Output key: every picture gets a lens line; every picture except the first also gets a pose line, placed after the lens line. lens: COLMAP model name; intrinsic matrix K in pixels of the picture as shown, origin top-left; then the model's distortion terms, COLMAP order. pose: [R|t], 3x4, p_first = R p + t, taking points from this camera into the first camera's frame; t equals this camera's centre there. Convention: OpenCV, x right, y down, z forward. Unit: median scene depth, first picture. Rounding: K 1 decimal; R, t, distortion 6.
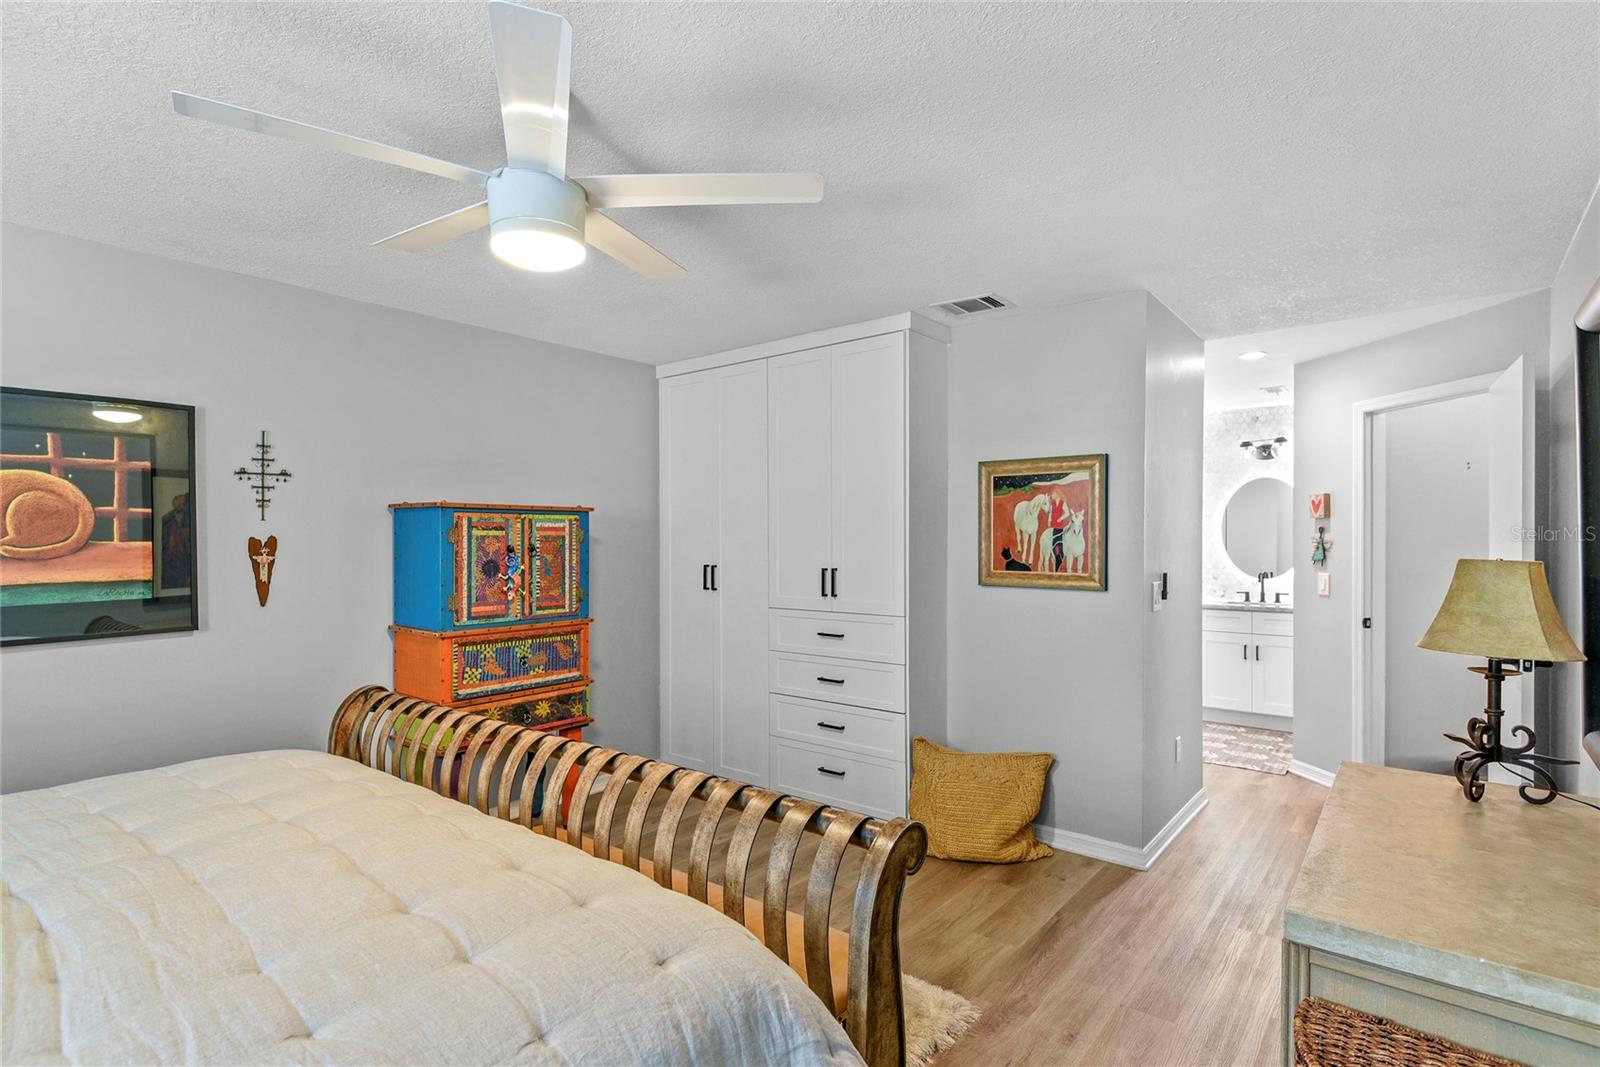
lens RADIAL K [[789.2, 0, 800.0], [0, 789.2, 533.5], [0, 0, 1]] dist [0.000612, 0.000147]
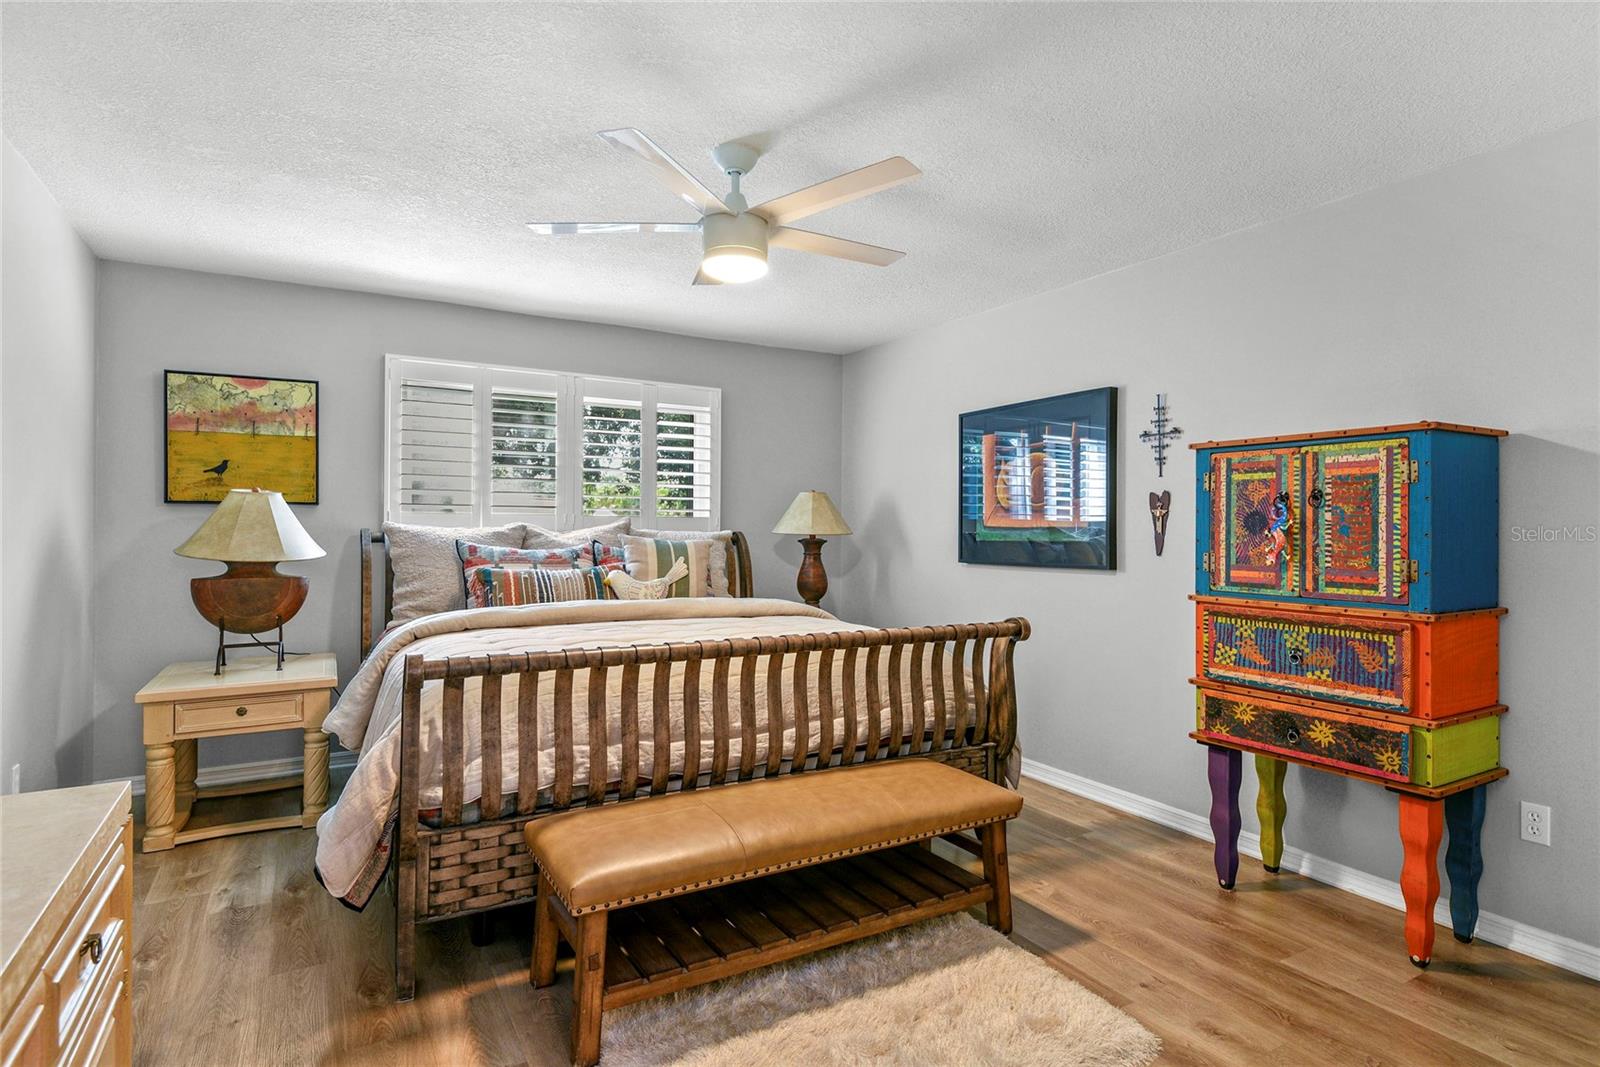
lens RADIAL K [[839.9, 0, 800.0], [0, 839.9, 533.5], [0, 0, 1]] dist [0.041428, 0.000032]
pose [[-0.360101, 0.004613, -0.932902, 0.520769], [-0.004716, 0.999966, 0.006765, 0.049914], [0.932901, 0.006836, -0.360067, 0.859052]]
